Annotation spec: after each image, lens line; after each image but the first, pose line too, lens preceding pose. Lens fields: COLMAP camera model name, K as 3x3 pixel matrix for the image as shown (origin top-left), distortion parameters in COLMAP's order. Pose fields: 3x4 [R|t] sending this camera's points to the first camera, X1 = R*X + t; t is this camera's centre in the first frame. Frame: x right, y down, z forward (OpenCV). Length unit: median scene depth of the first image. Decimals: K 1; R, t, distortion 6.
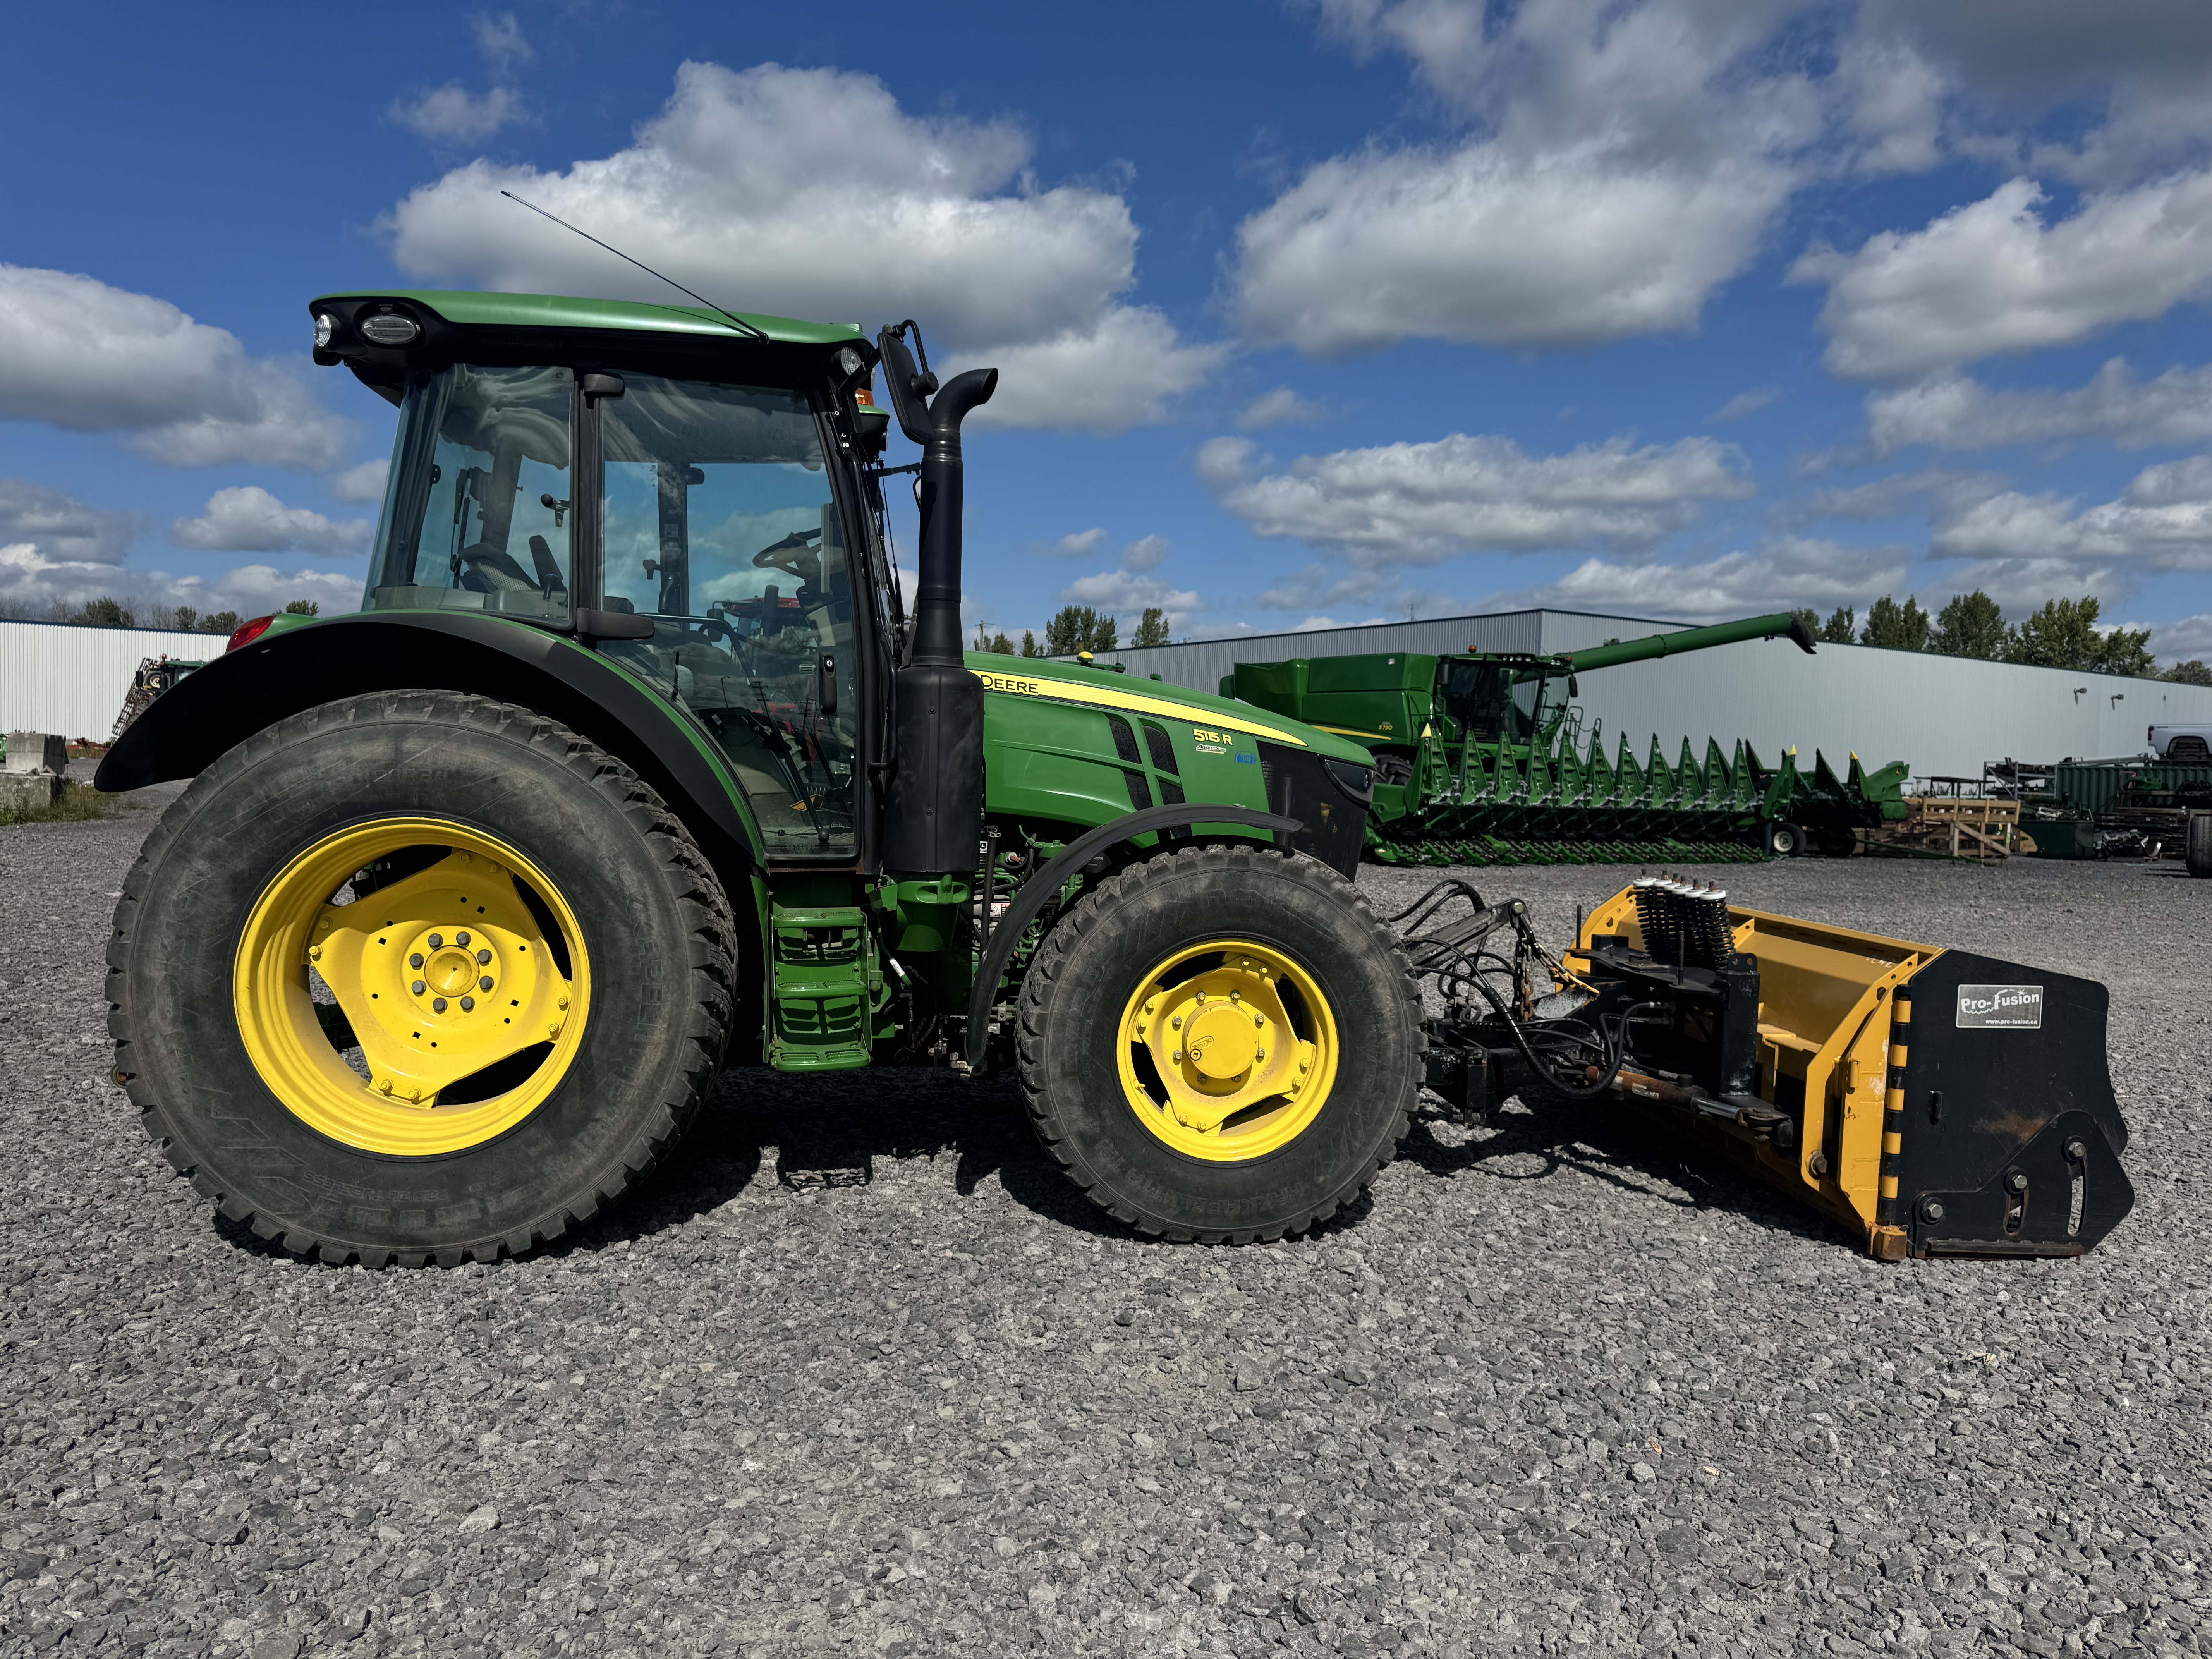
lens RADIAL K [[1557.2, 0, 1117.8], [0, 1557.2, 850.7], [0, 0, 1]] dist [0.045381, -0.025885]
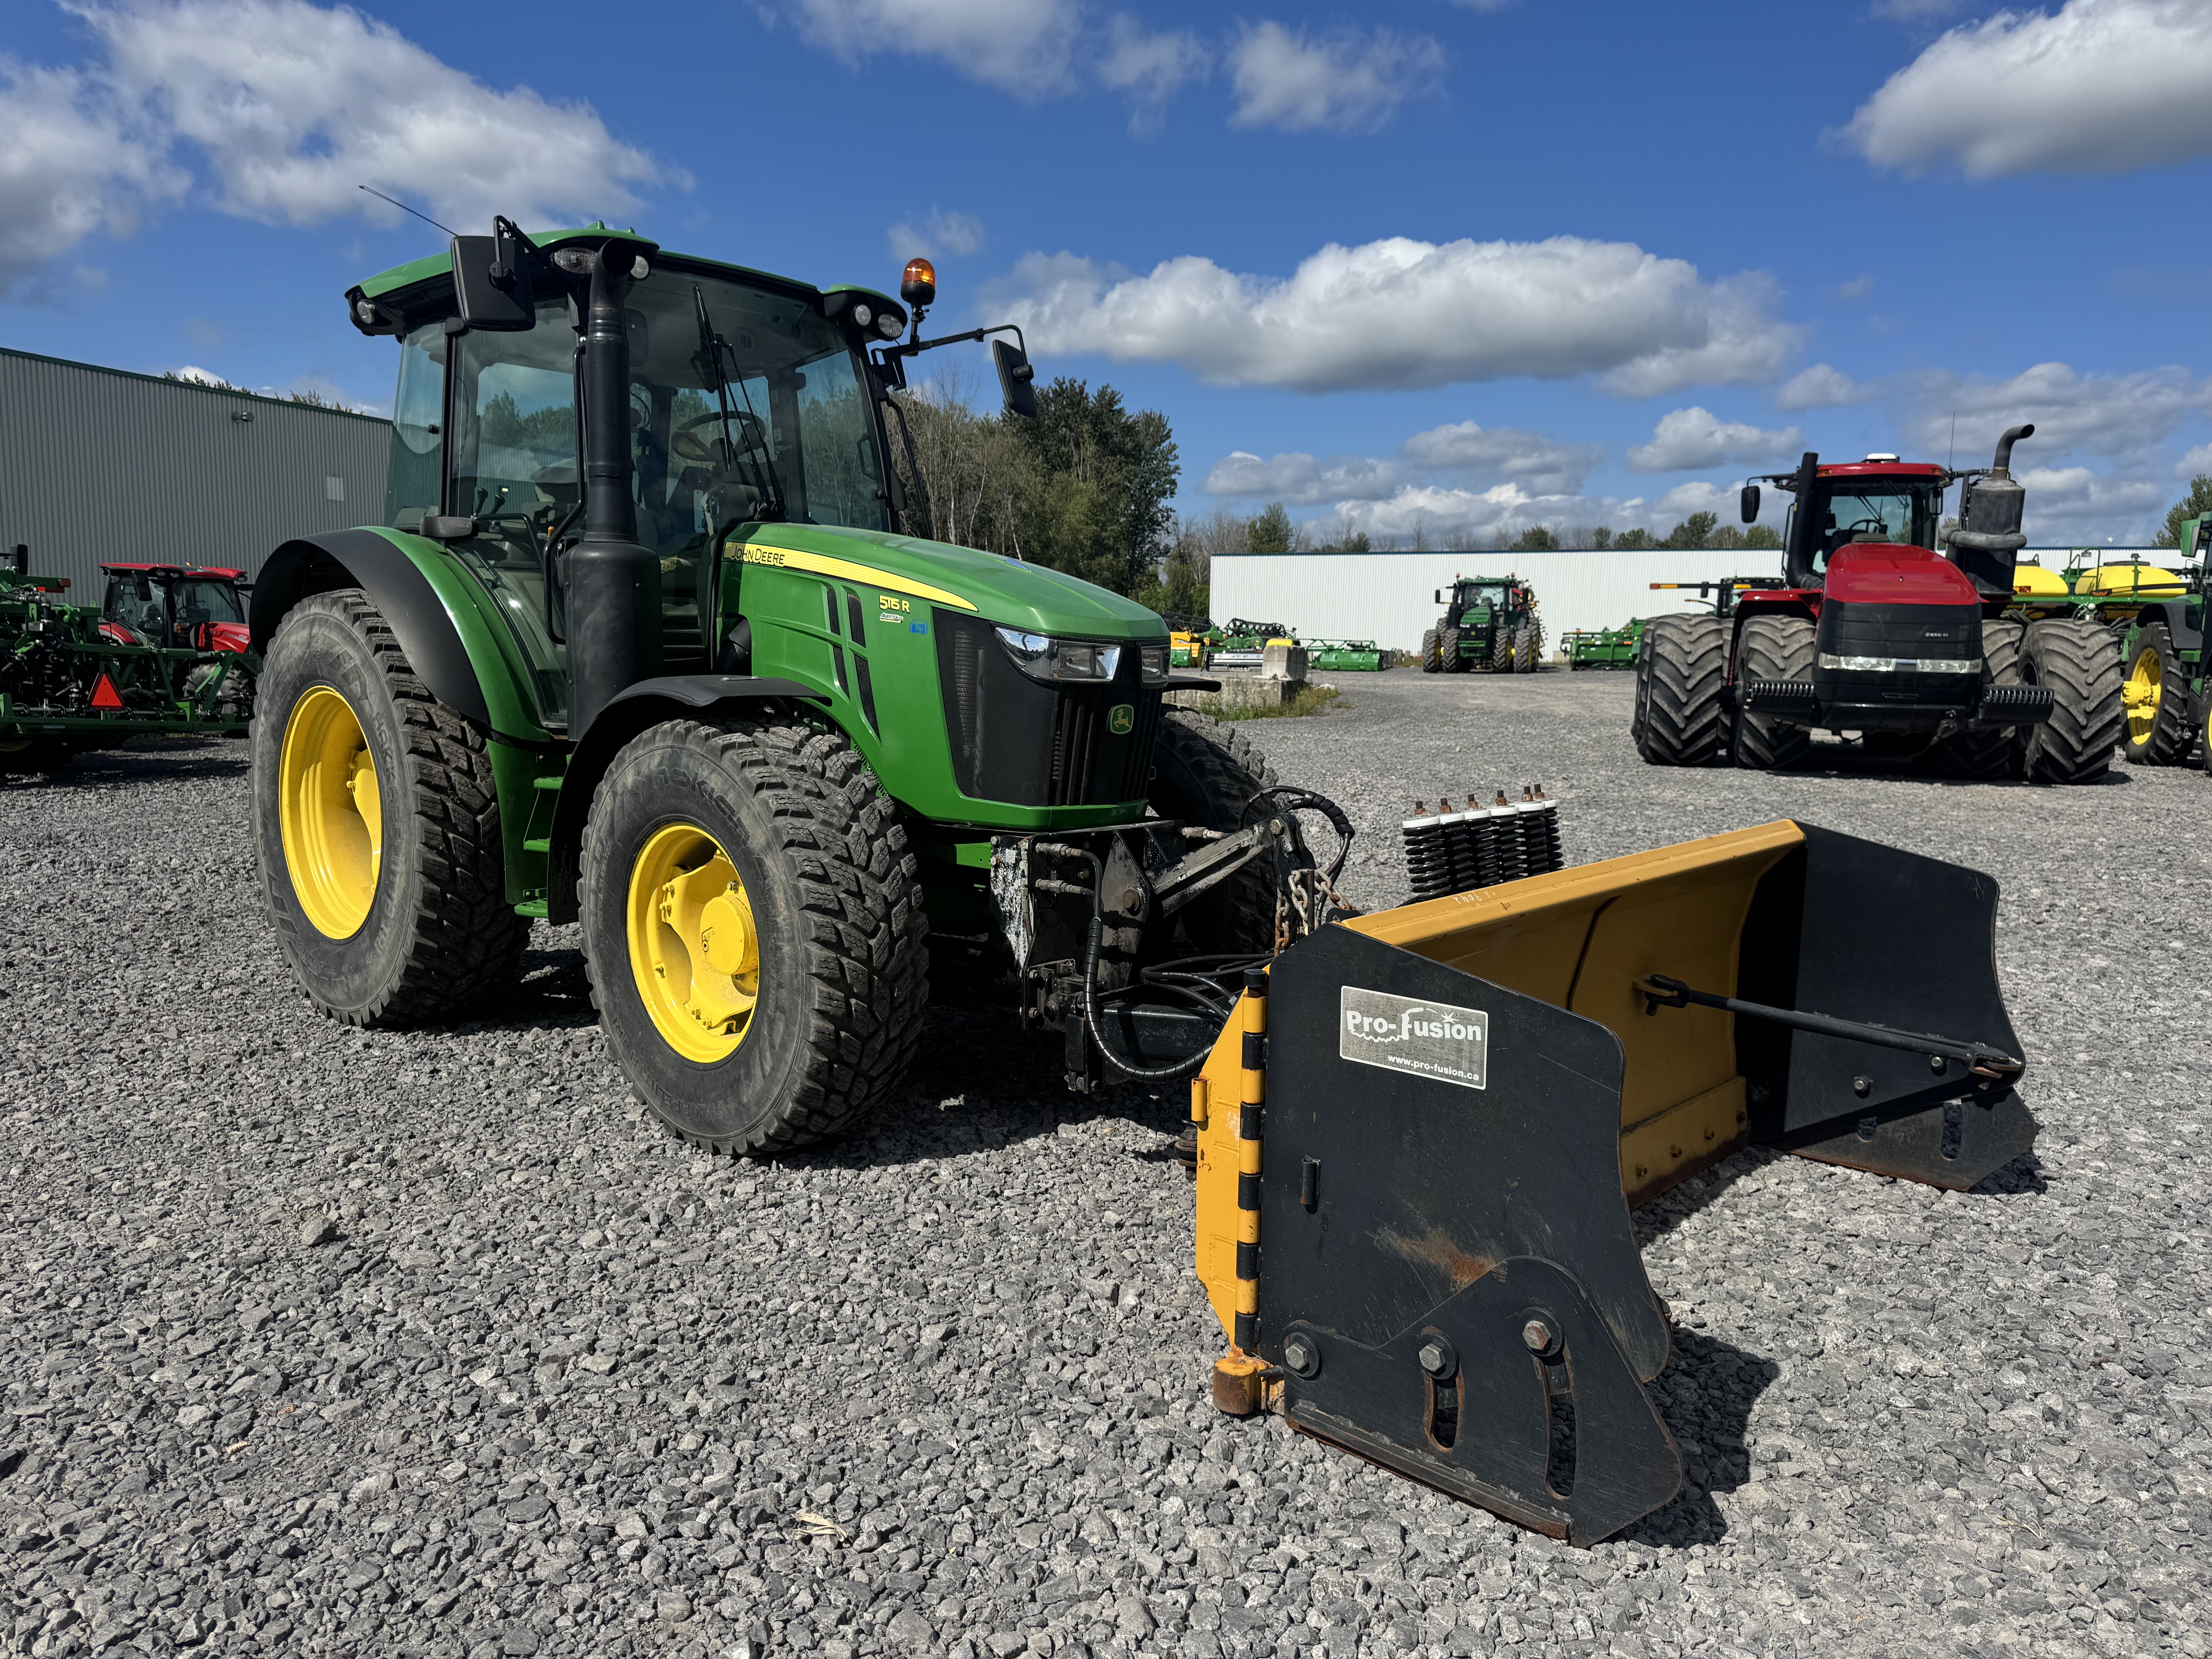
lens RADIAL K [[1557.2, 0, 1094.8], [0, 1557.2, 844.0], [0, 0, 1]] dist [0.045381, -0.025885]
pose [[0.654441, 0.074181, -0.752466, 0.810334], [-0.032109, 0.997005, 0.070363, -0.003191], [0.755431, -0.021887, 0.654862, 0.504965]]
